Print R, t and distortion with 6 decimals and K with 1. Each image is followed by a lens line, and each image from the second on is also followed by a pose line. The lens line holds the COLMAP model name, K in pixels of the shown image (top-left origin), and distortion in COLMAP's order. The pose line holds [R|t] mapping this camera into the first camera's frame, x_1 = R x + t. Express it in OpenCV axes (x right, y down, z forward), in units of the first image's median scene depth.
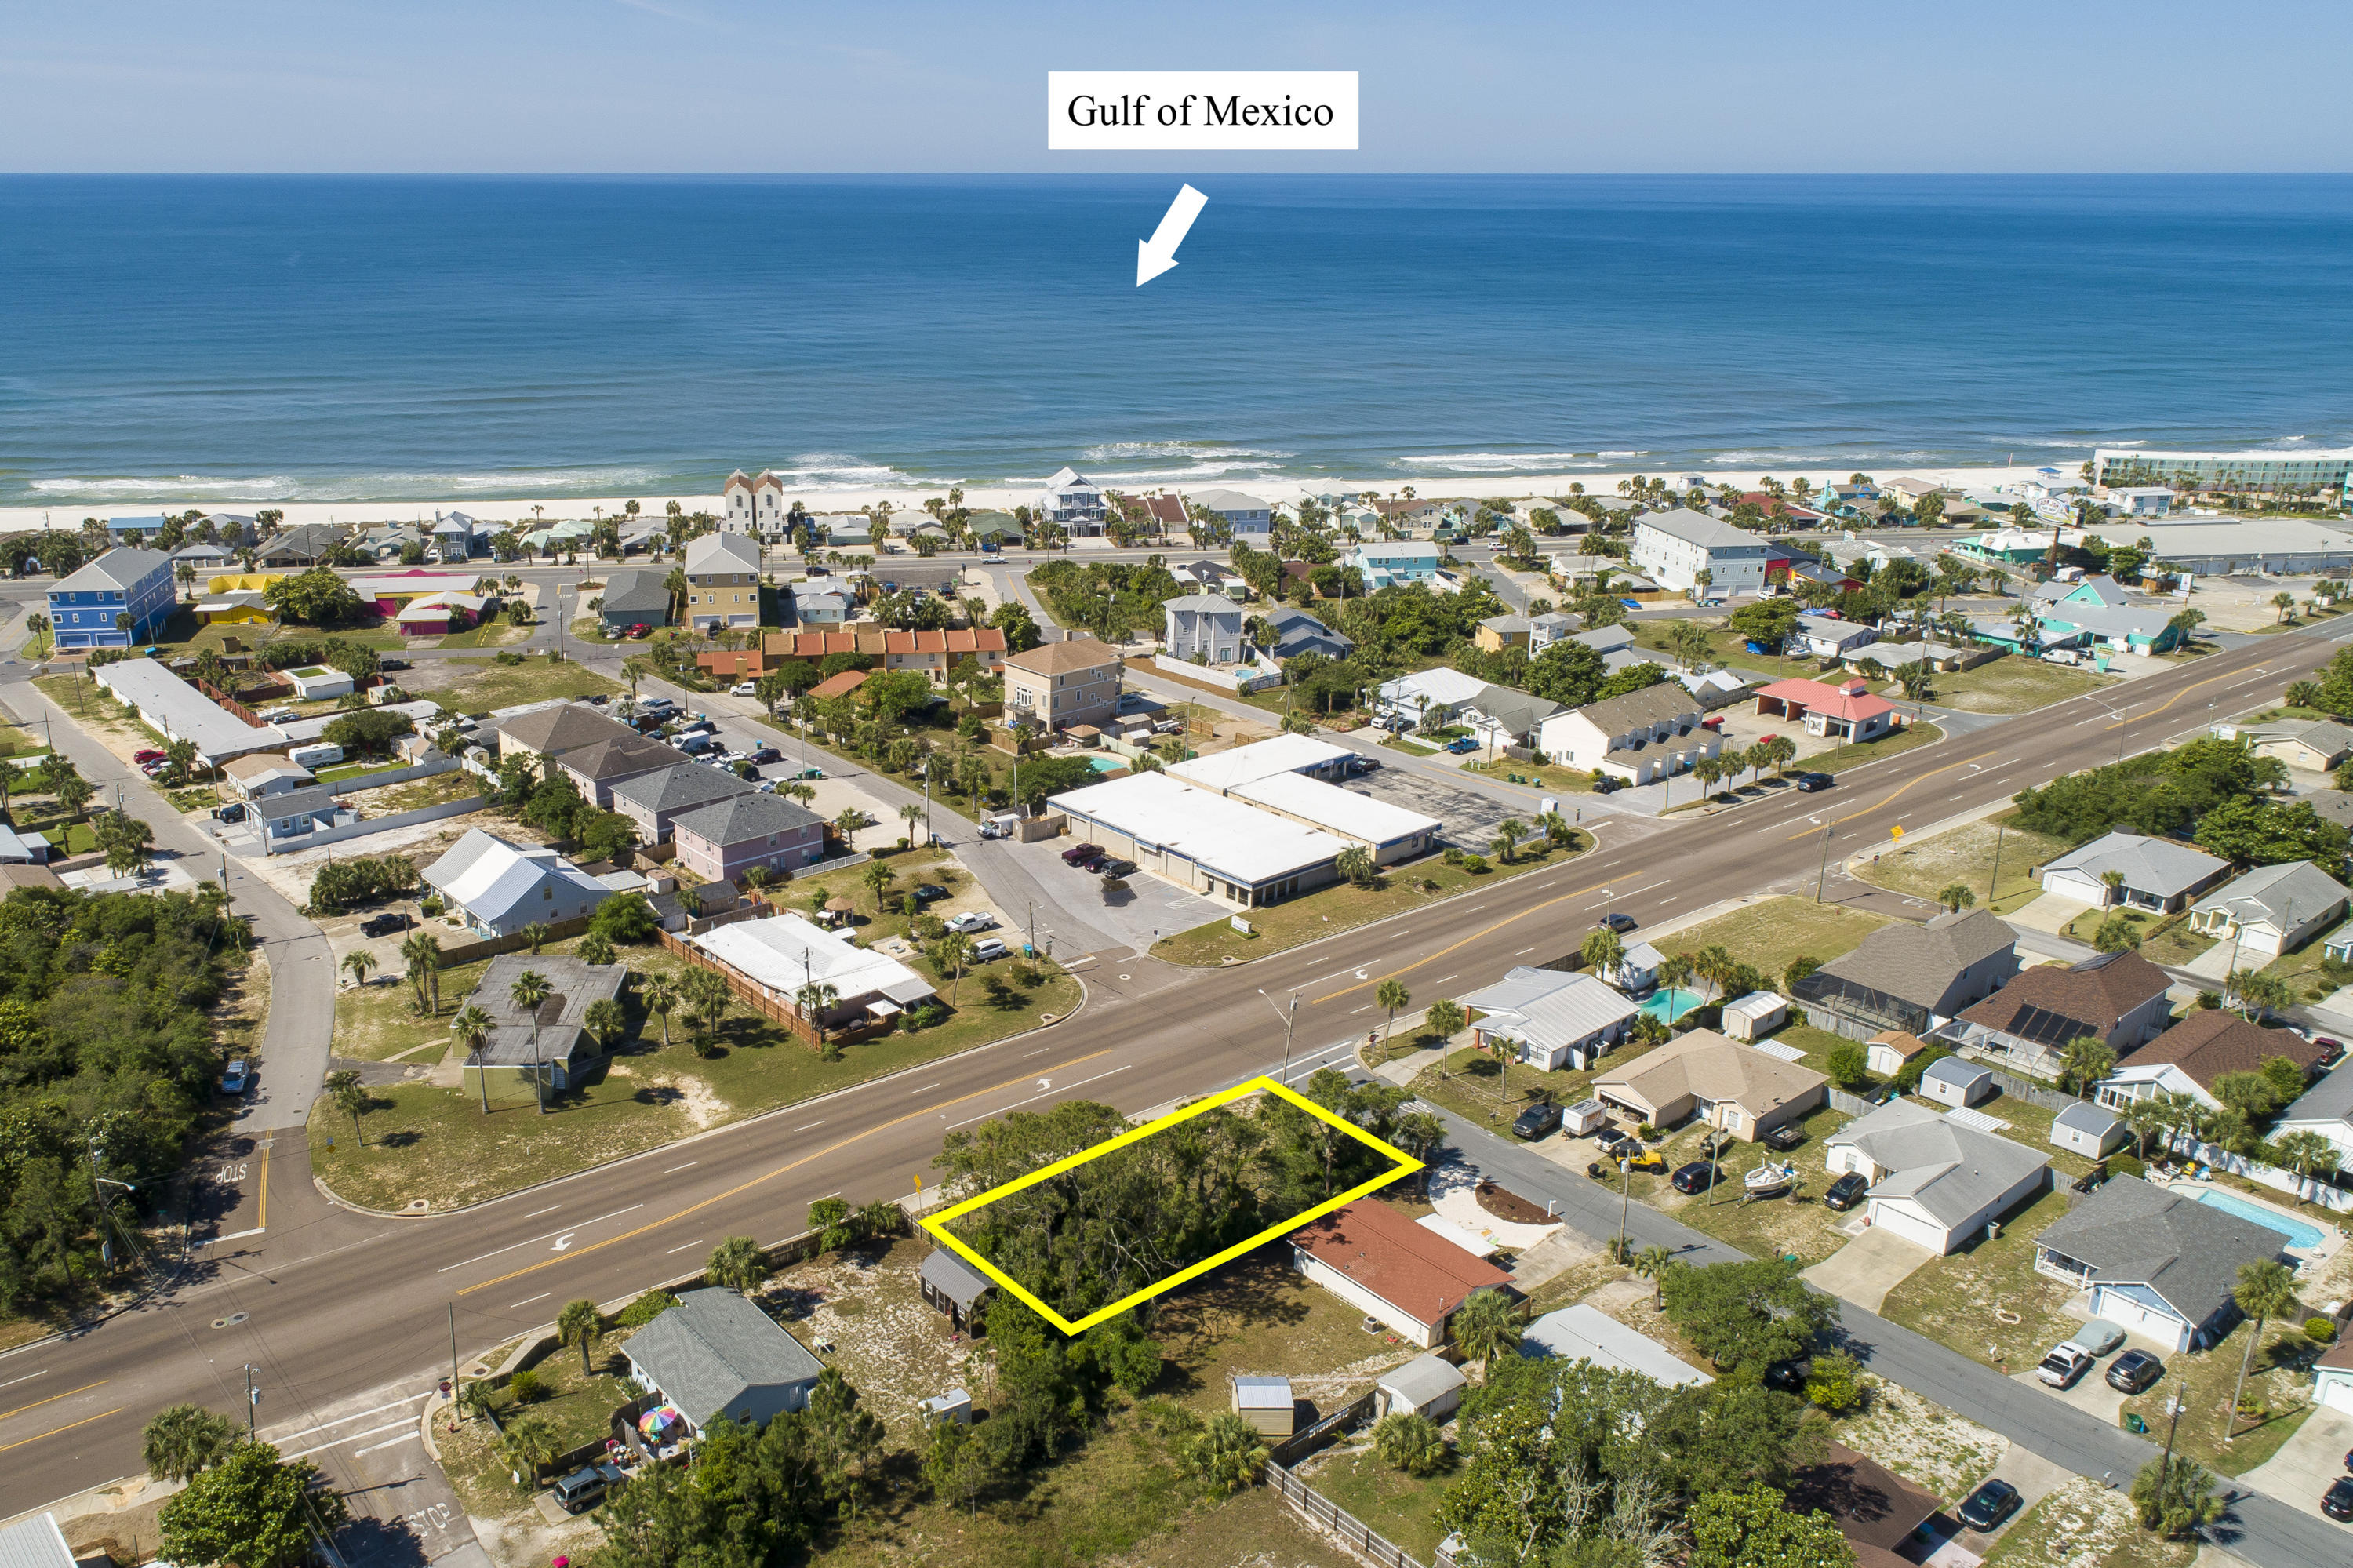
lens RADIAL K [[2119.7, 0, 1138.7], [0, 2119.7, 783.6], [0, 0, 1]] dist [0.002906, 0.007973]
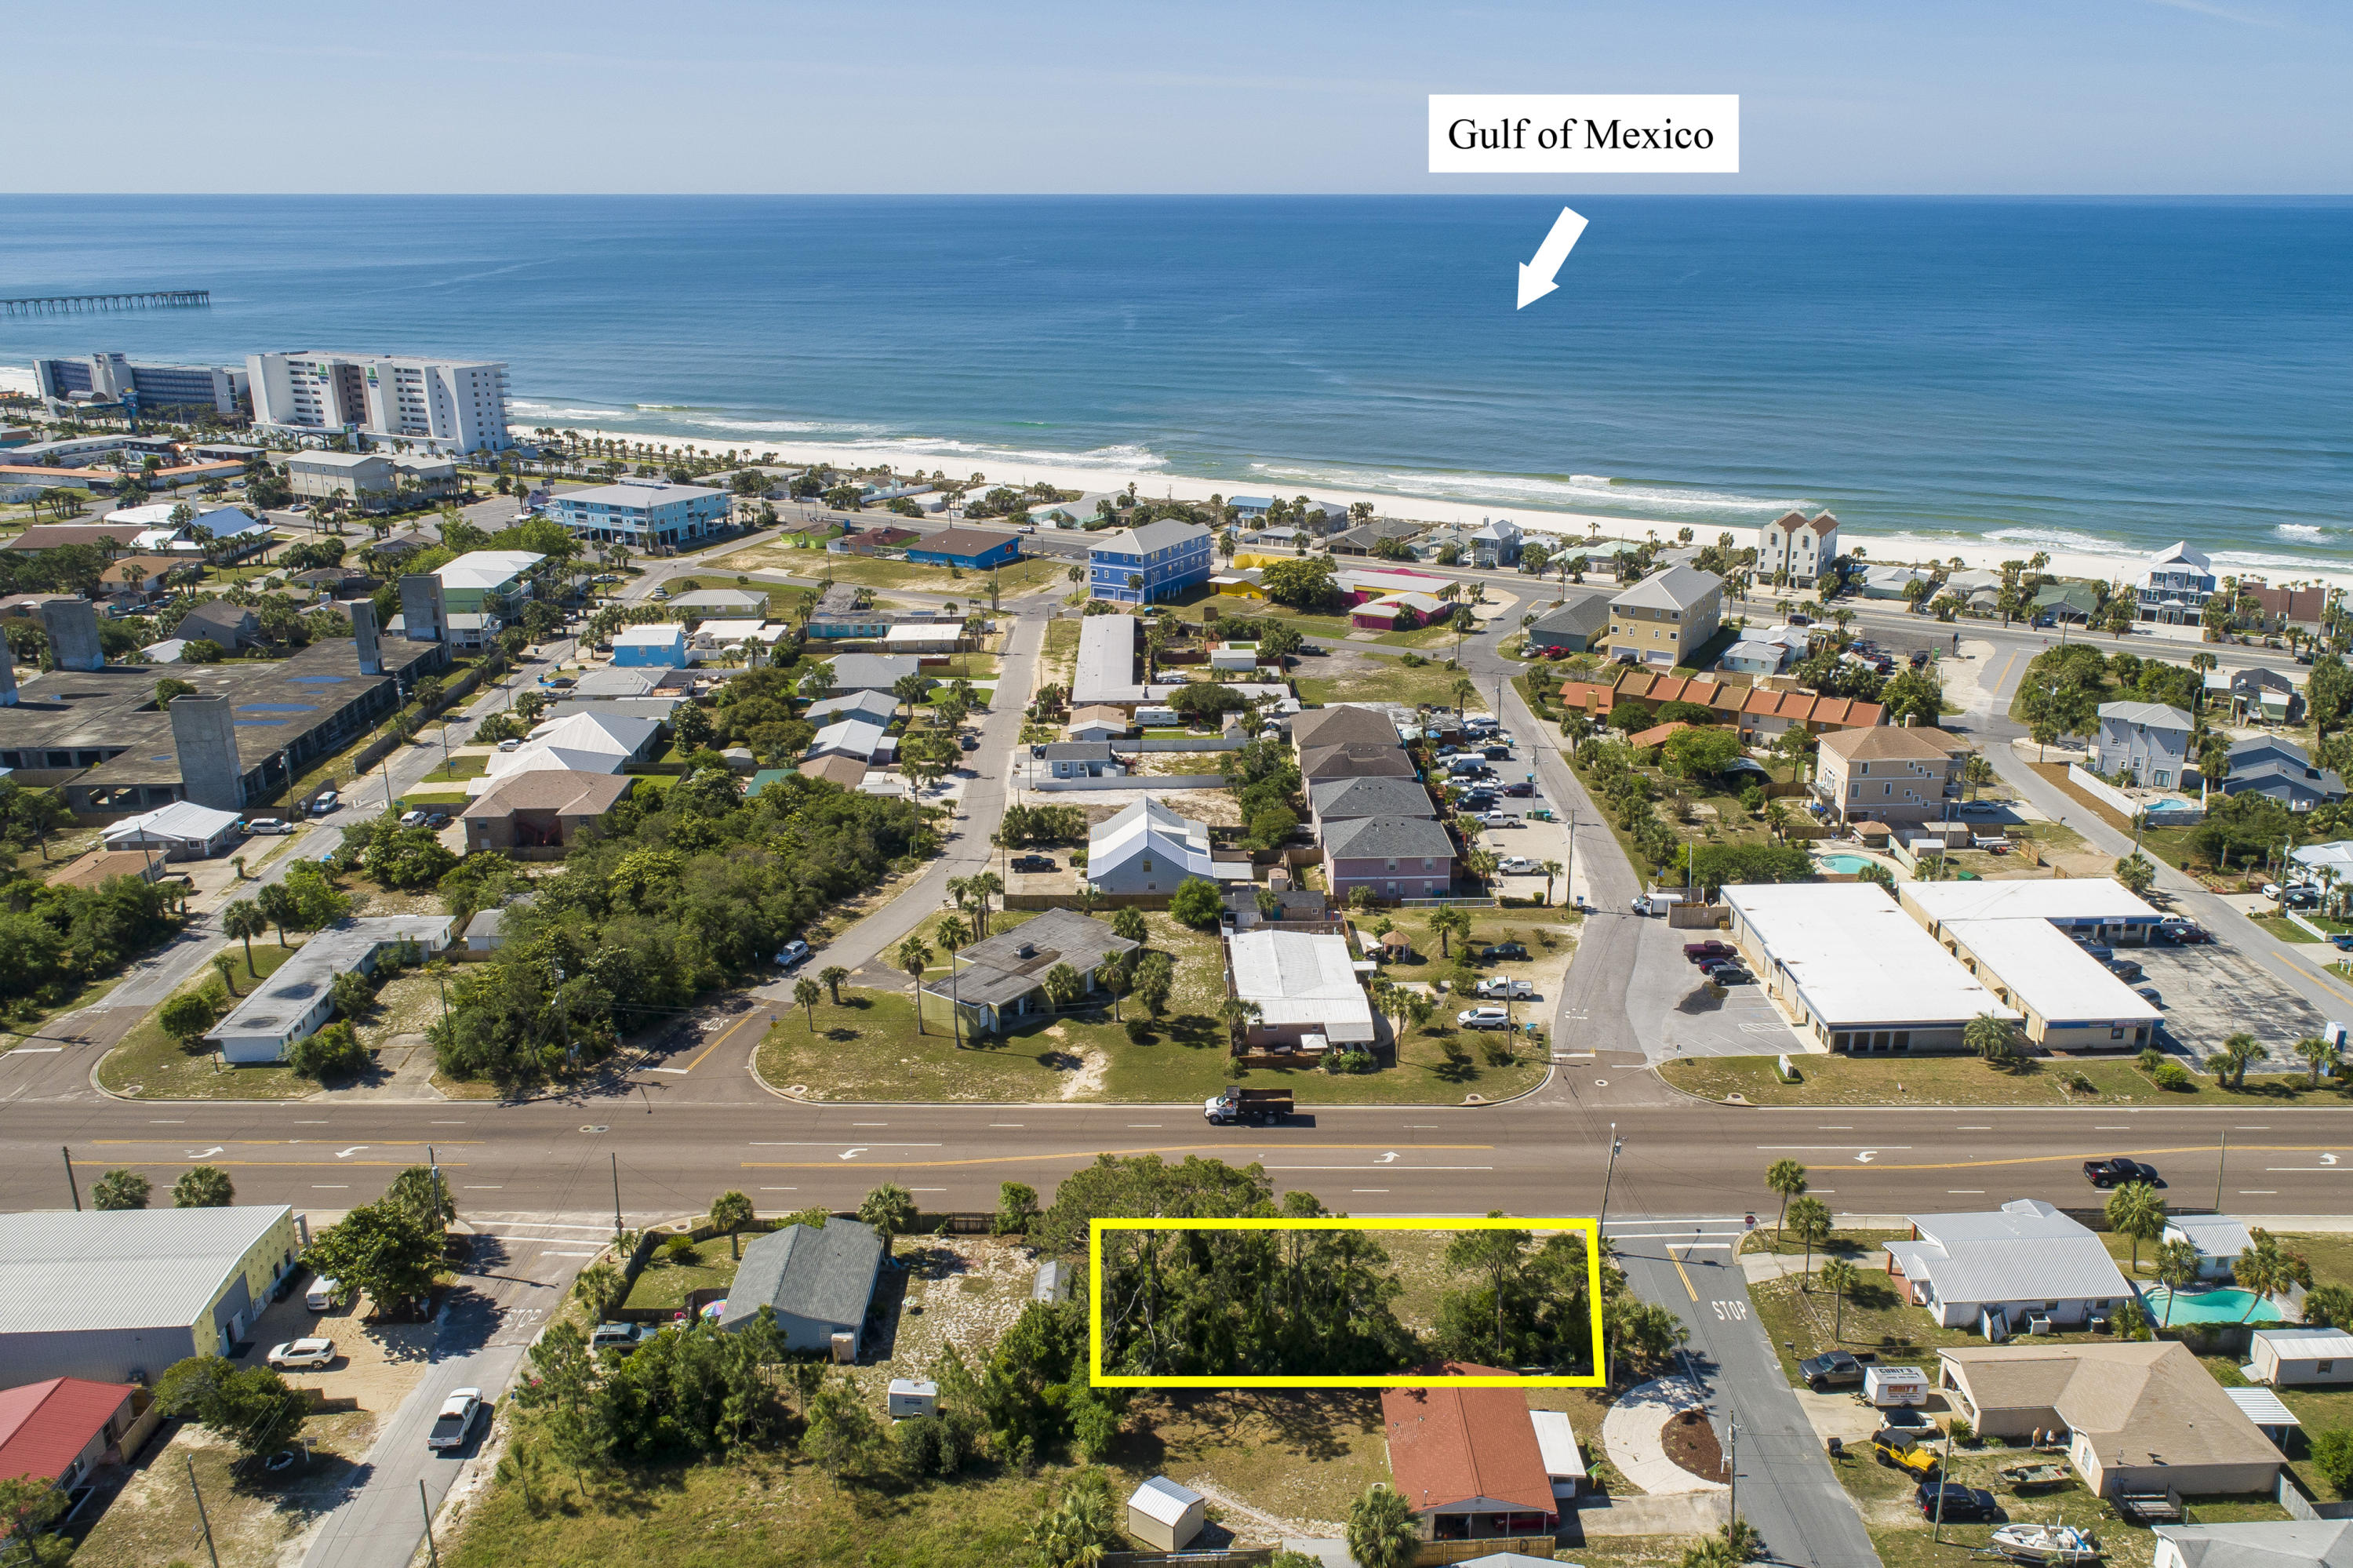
lens RADIAL K [[2119.7, 0, 1138.7], [0, 2119.7, 783.6], [0, 0, 1]] dist [0.002906, 0.007973]
pose [[0.762250, 0.176848, -0.622656, 0.310595], [-0.182615, 0.981631, 0.055250, -0.039003], [0.620989, 0.071592, 0.780543, 0.130708]]
